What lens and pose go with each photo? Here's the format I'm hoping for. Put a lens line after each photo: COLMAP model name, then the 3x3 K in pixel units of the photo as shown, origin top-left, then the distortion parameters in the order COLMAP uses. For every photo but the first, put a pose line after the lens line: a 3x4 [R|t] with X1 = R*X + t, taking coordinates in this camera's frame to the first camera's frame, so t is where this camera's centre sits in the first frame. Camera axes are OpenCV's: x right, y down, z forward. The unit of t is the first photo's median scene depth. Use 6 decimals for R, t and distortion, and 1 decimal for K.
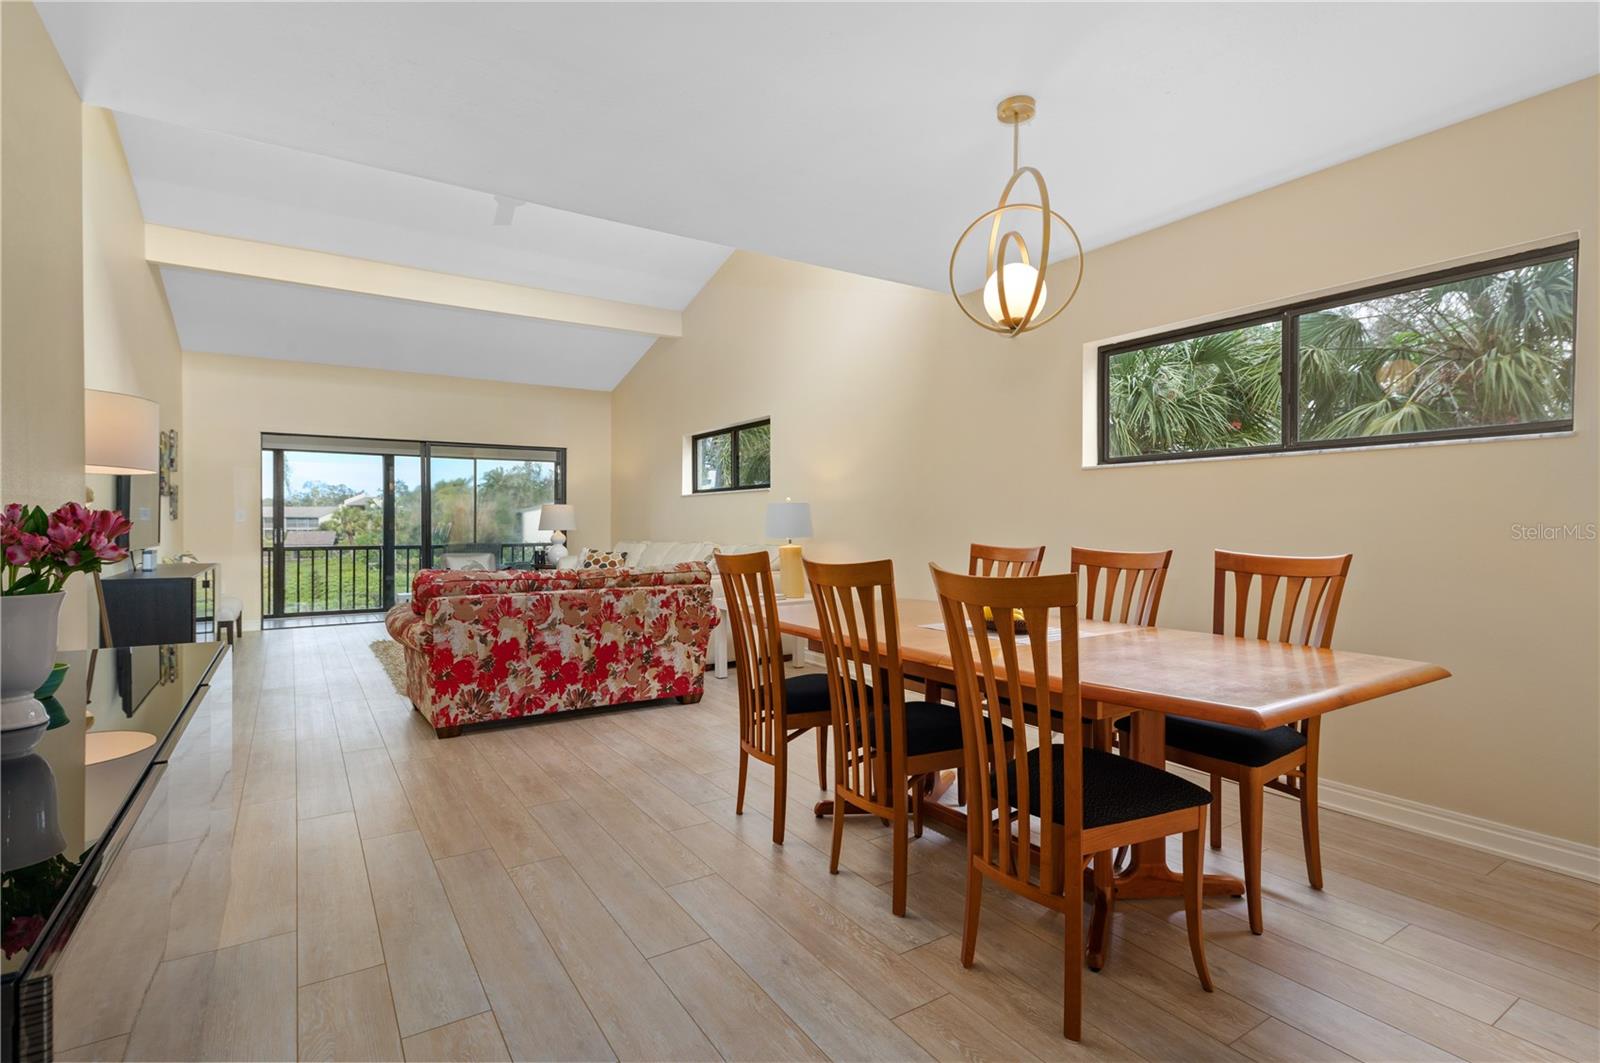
lens RADIAL K [[766.7, 0, 813.0], [0, 766.7, 522.7], [0, 0, 1]] dist [0.005304, -0.000168]
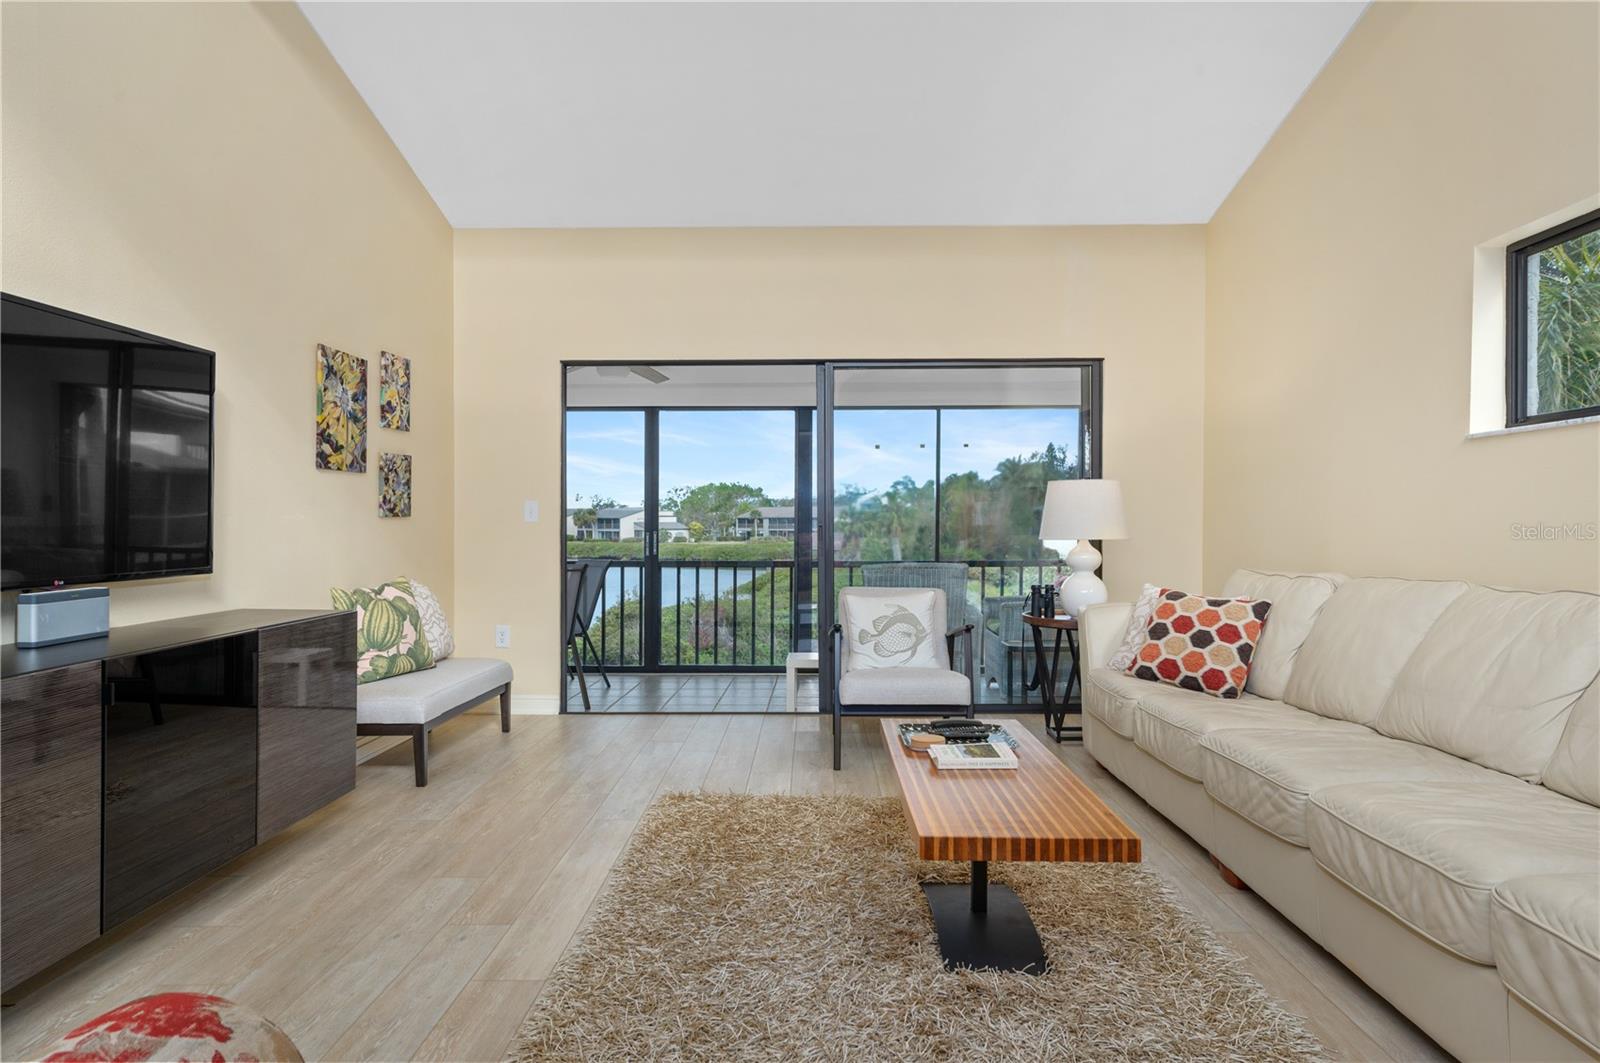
lens RADIAL K [[967.1, 0, 800.0], [0, 967.1, 531.5], [0, 0, 1]] dist [-0.000735, 0.028534]
pose [[0.820027, 0.003811, -0.572312, -0.237245], [0.001237, 0.999964, 0.008431, 0.001077], [0.572323, -0.007621, 0.819993, 0.723964]]
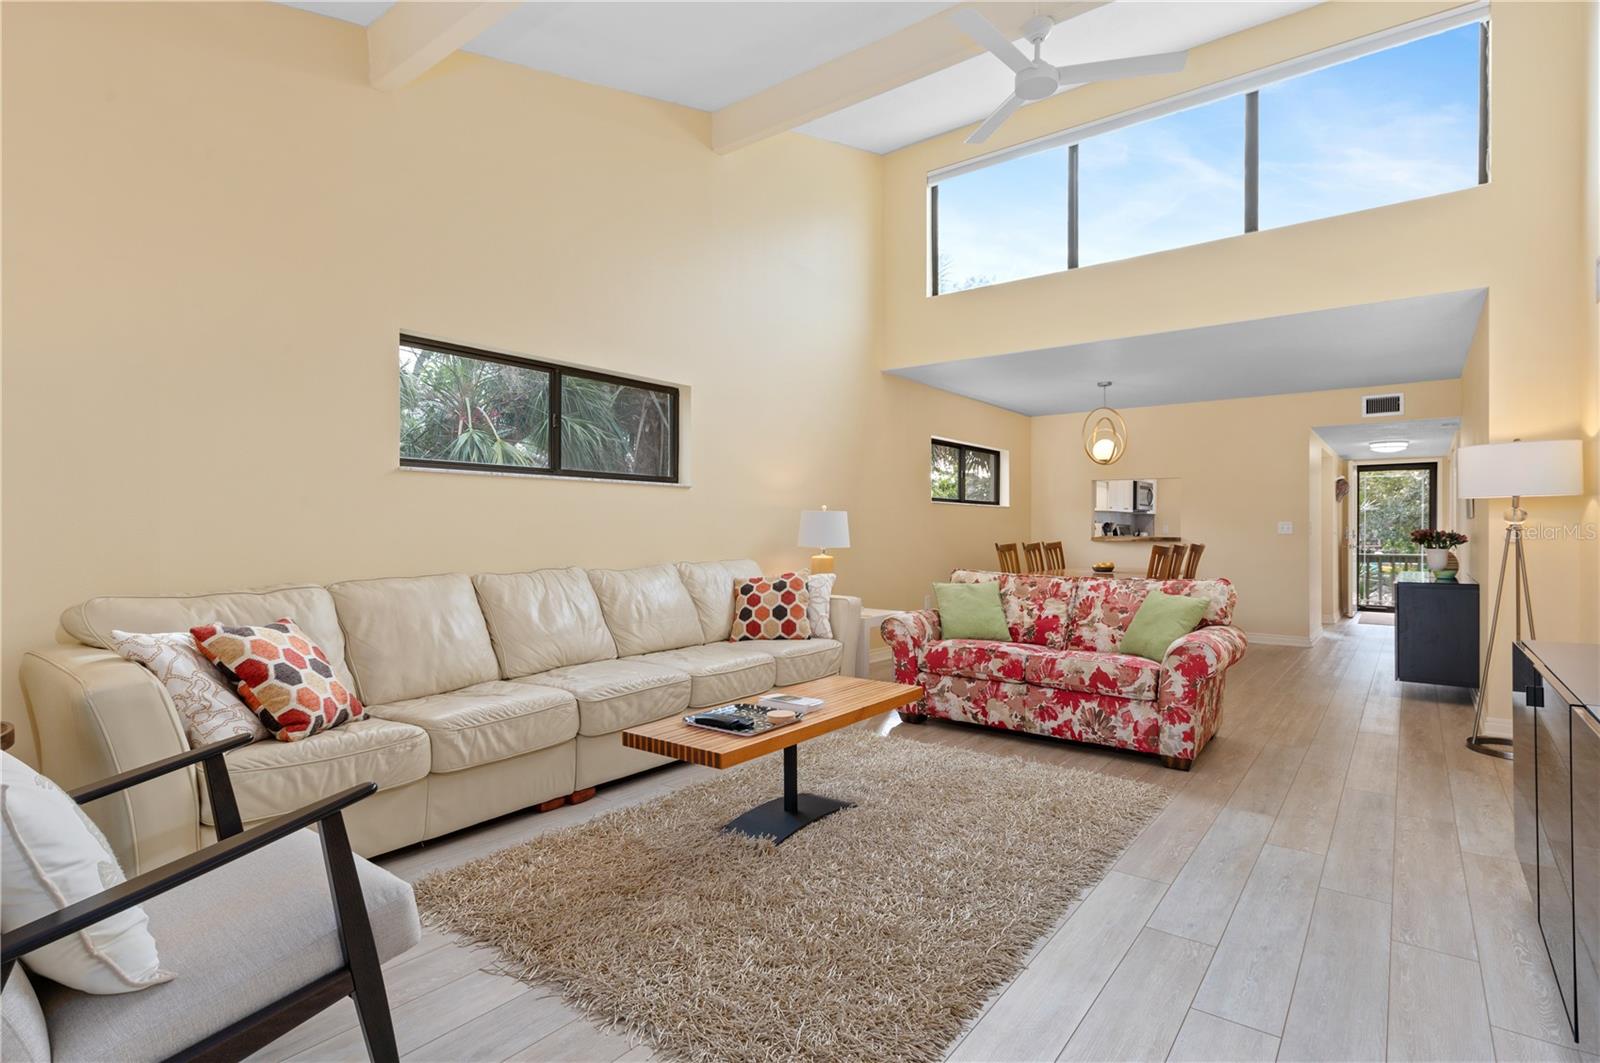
lens RADIAL K [[766.7, 0, 813.0], [0, 766.7, 522.7], [0, 0, 1]] dist [0.005304, -0.000168]
pose [[-0.311512, 0.006894, 0.950217, -0.921090], [-0.003669, 0.999957, -0.008458, -0.002419], [-0.950235, -0.006121, -0.311474, 1.294454]]
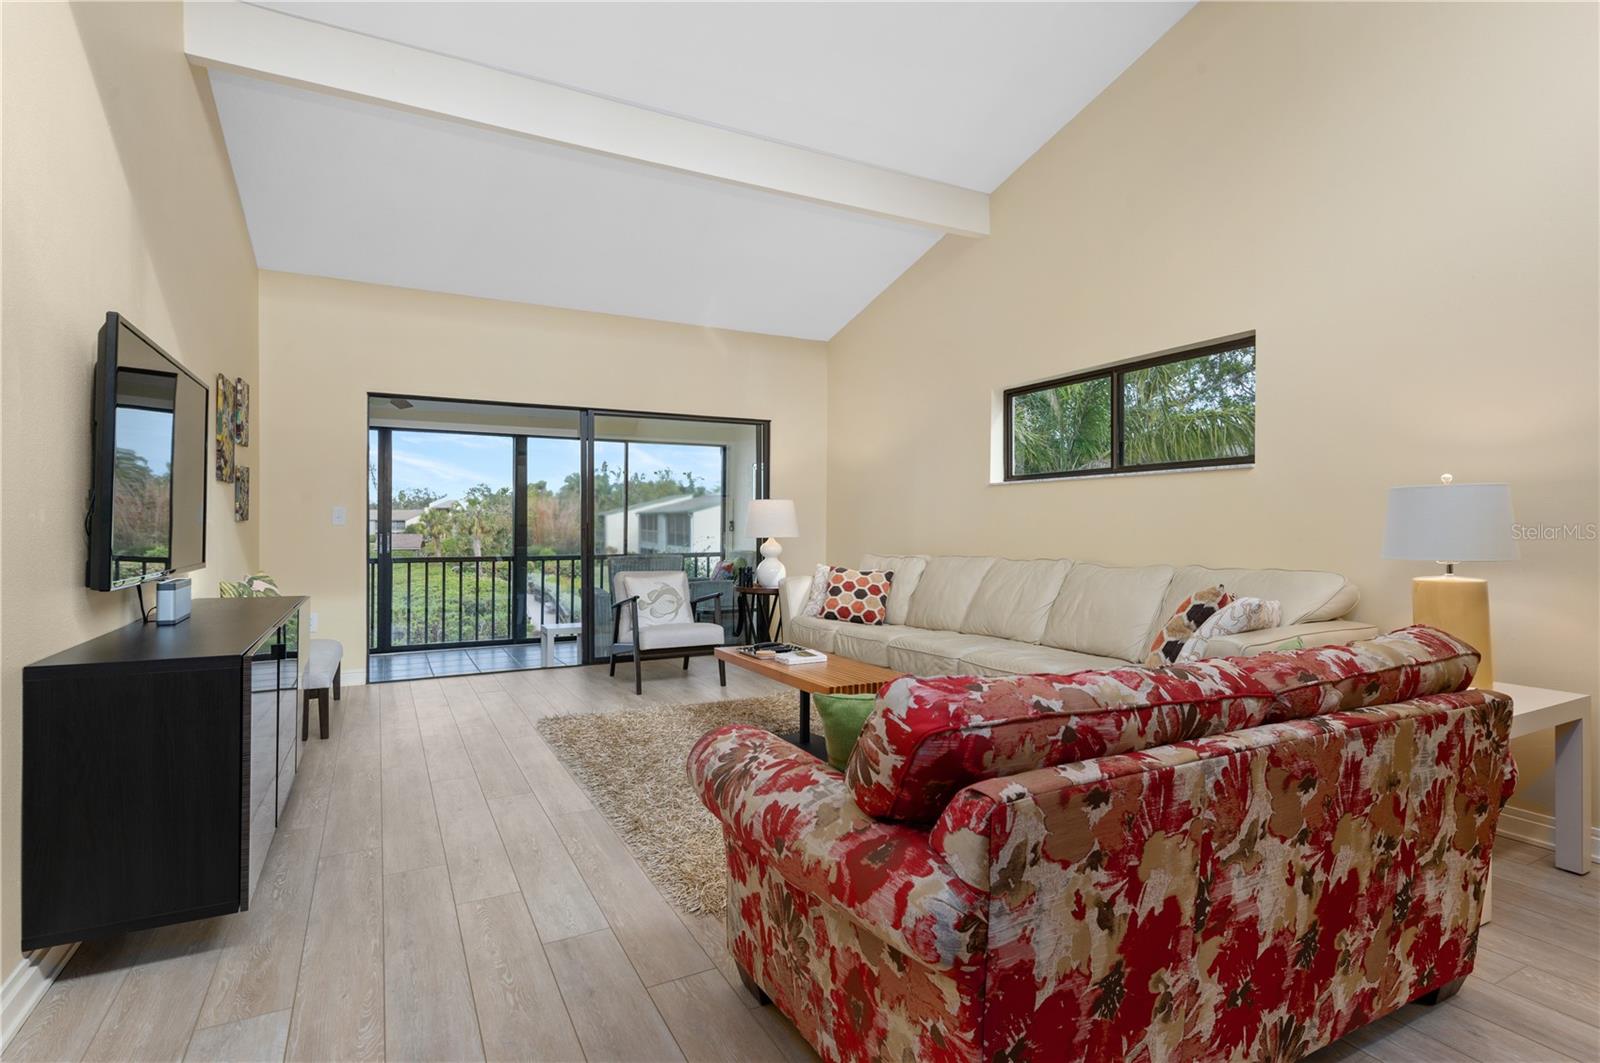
lens RADIAL K [[797.9, 0, 816.5], [0, 797.9, 523.1], [0, 0, 1]] dist [0.003570, 0.000493]
pose [[0.995363, 0.001115, -0.096185, -0.354267], [-0.001484, 0.999992, -0.003761, -0.000237], [0.096180, 0.003887, 0.995356, 0.467493]]
